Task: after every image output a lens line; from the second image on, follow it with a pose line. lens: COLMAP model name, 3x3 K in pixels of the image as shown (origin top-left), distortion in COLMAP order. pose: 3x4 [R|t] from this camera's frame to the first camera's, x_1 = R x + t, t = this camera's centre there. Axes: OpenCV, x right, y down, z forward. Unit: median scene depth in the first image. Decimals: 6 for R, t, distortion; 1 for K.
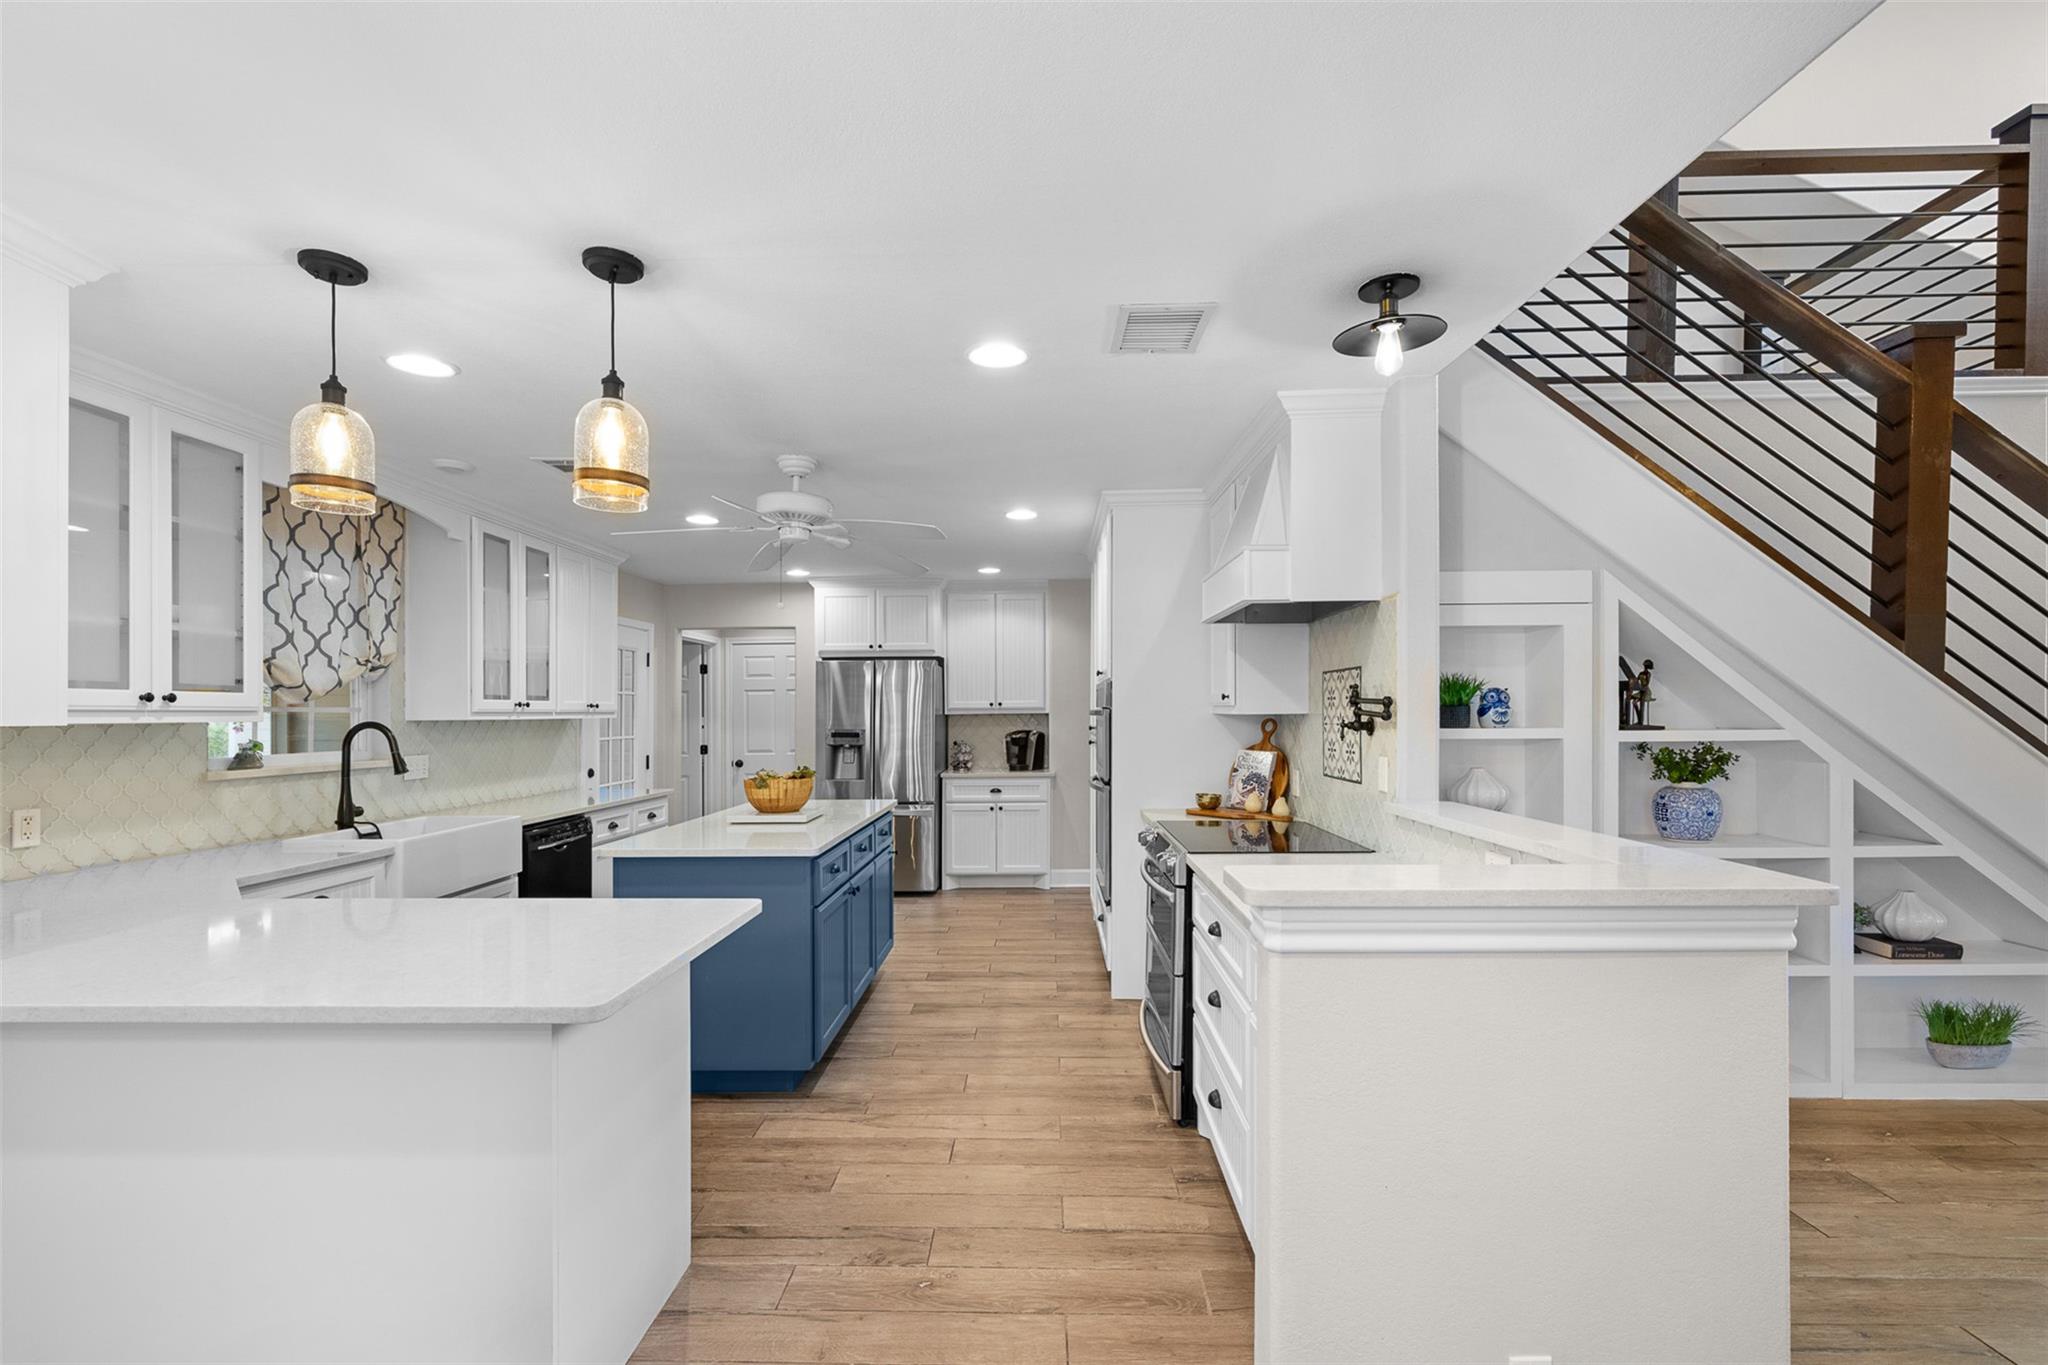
lens RADIAL K [[866.5, 0, 1030.2], [0, 866.5, 713.2], [0, 0, 1]] dist [-0.002265, 0.000071]
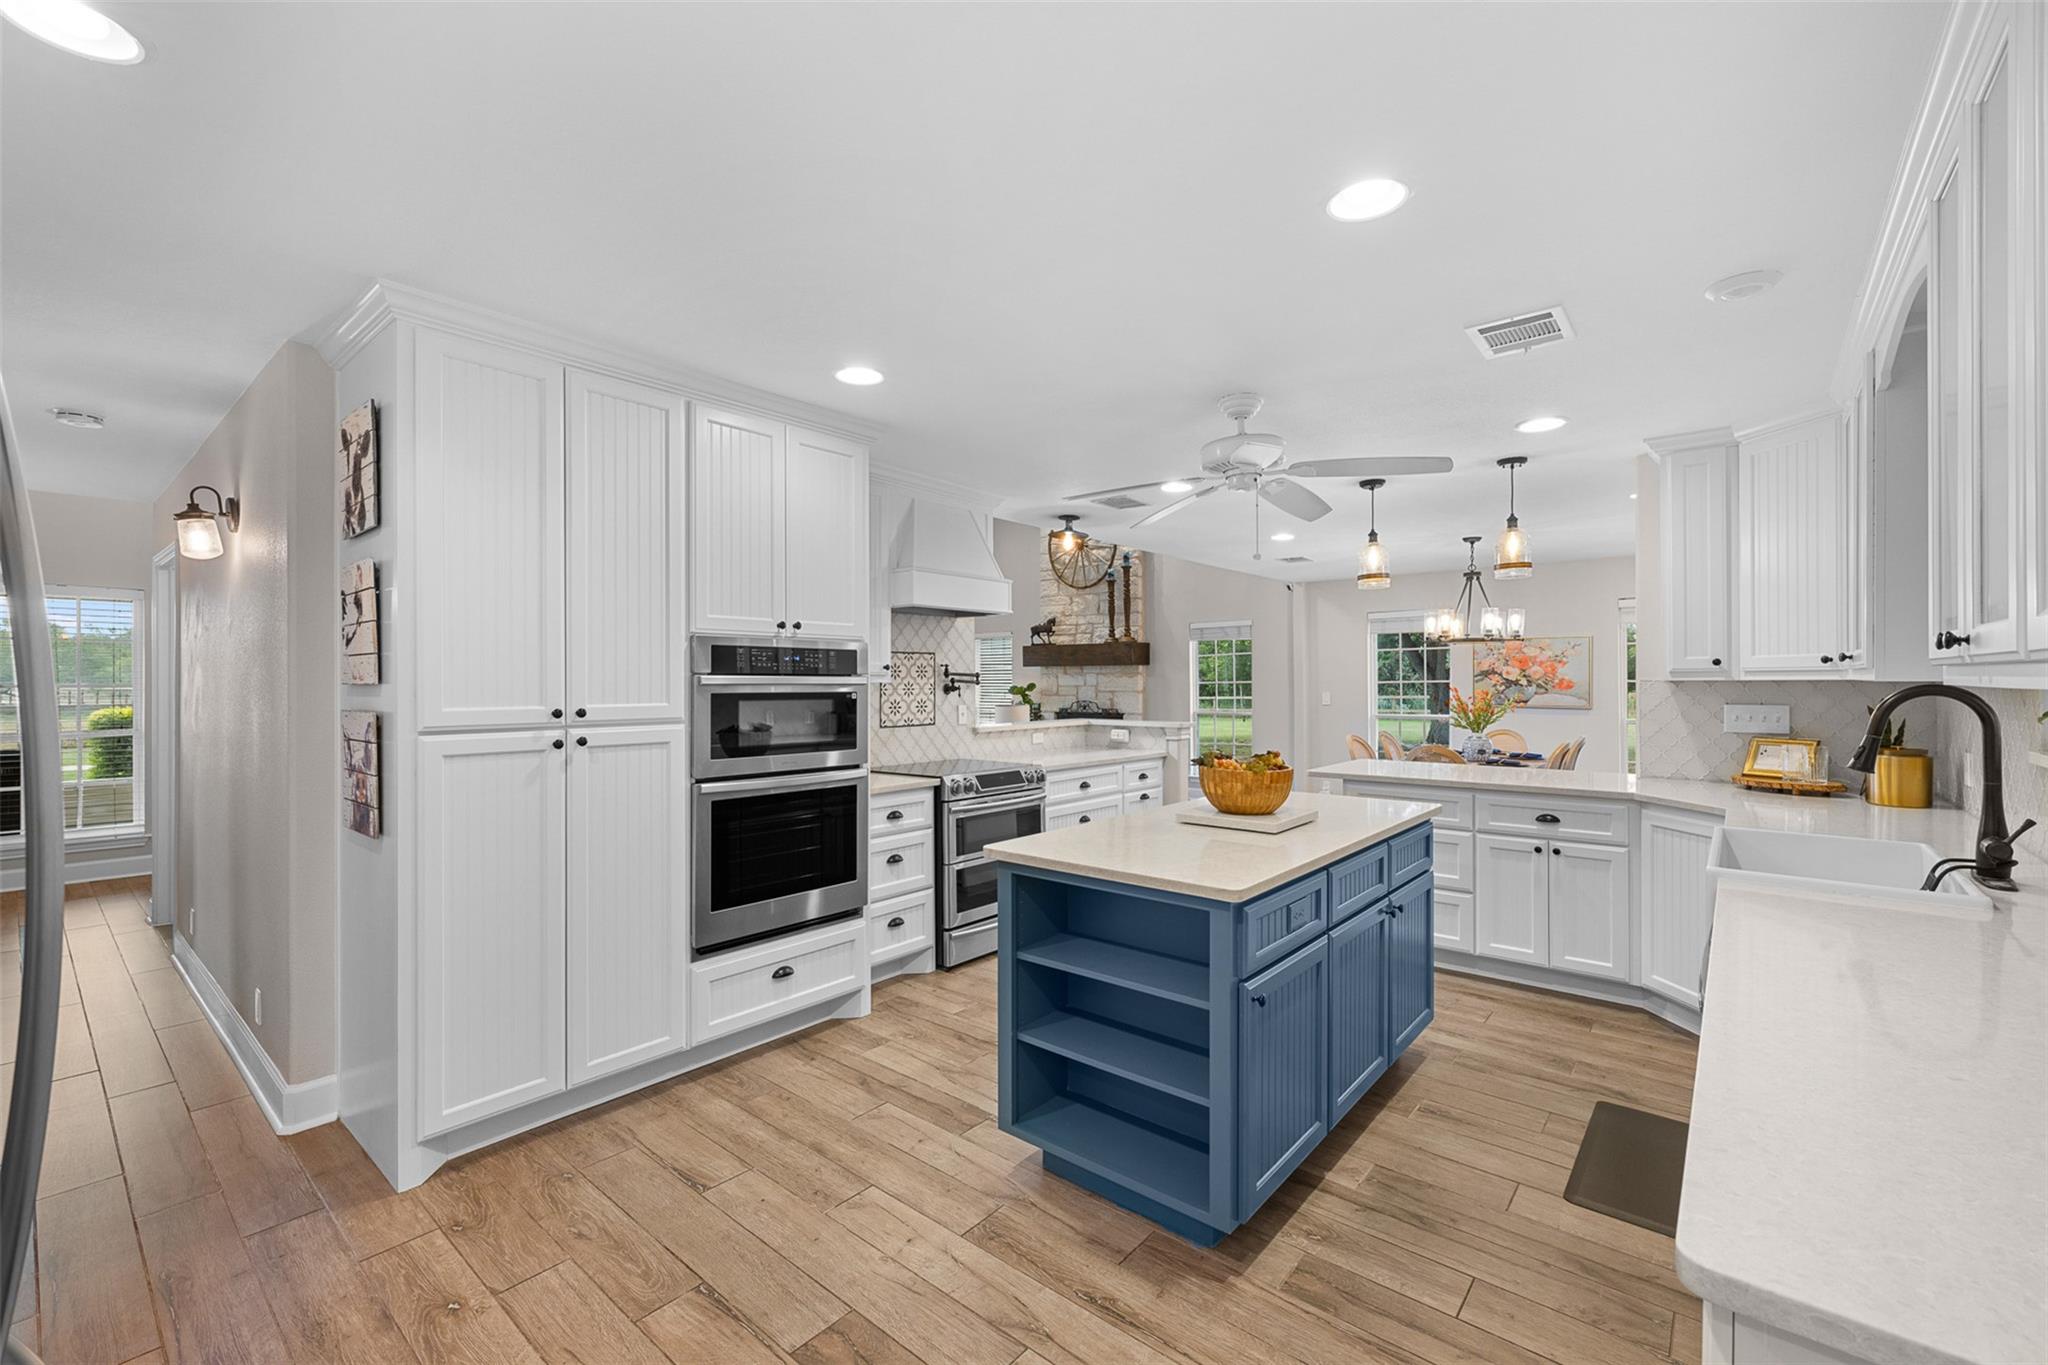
lens RADIAL K [[866.5, 0, 1020.7], [0, 866.5, 687.2], [0, 0, 1]] dist [-0.002265, 0.000071]
pose [[-0.777215, 0.002786, 0.629229, -0.639833], [0.008203, 0.999950, 0.005705, 0.002318], [-0.629182, 0.009595, -0.777199, 1.785564]]
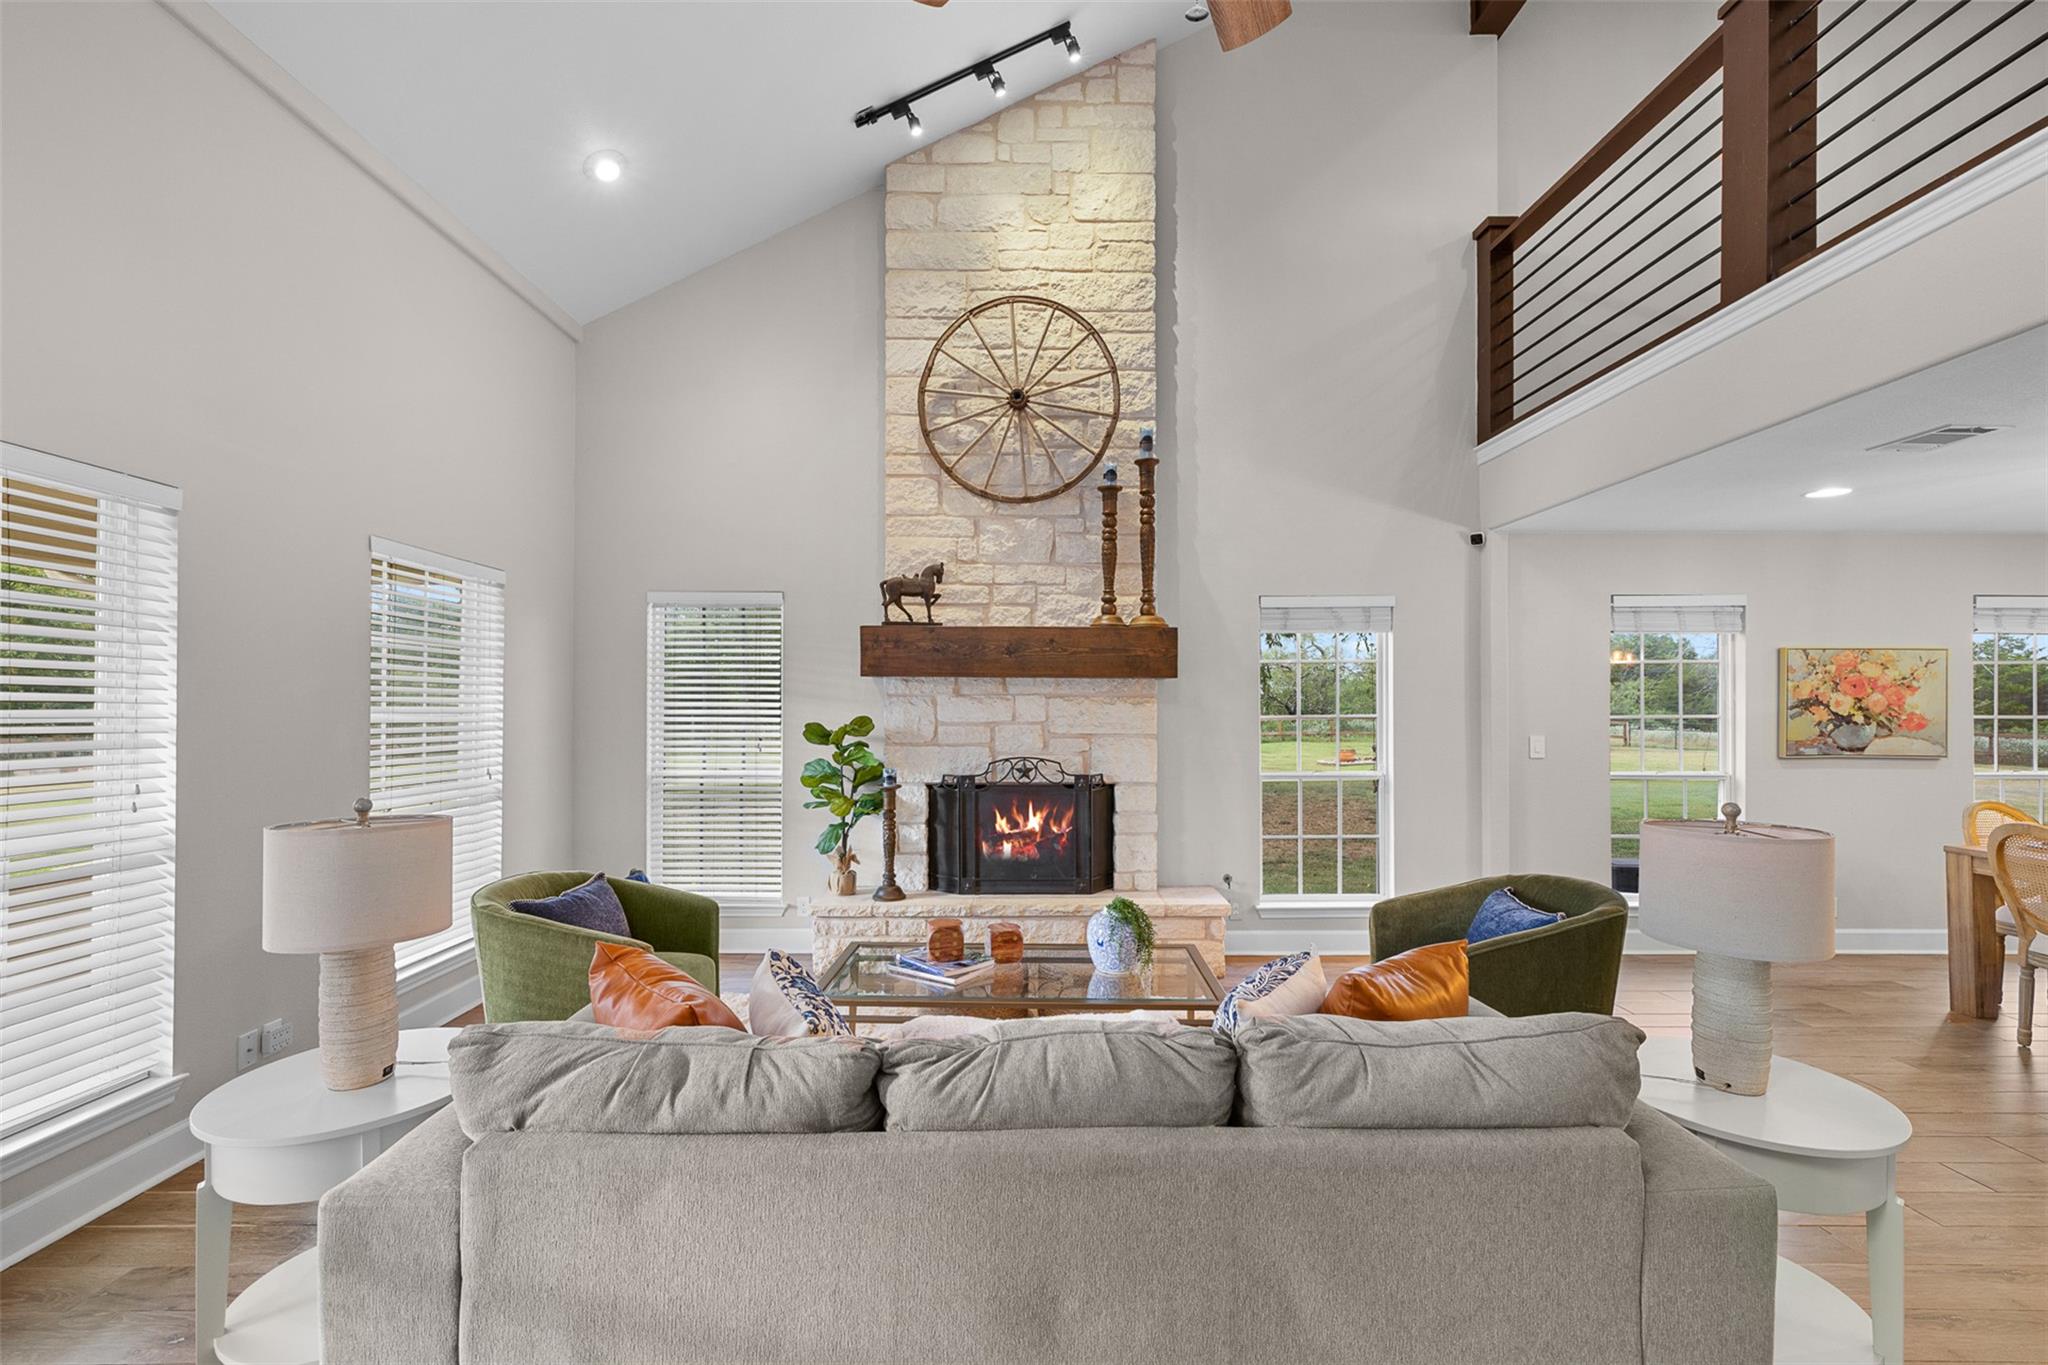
lens RADIAL K [[866.5, 0, 1026.1], [0, 866.5, 697.4], [0, 0, 1]] dist [-0.002265, 0.000071]
pose [[-0.999612, 0.001899, -0.027783, 1.071298], [0.002163, 0.999953, -0.009472, -0.010158], [0.027763, -0.009528, -0.999569, 0.655072]]
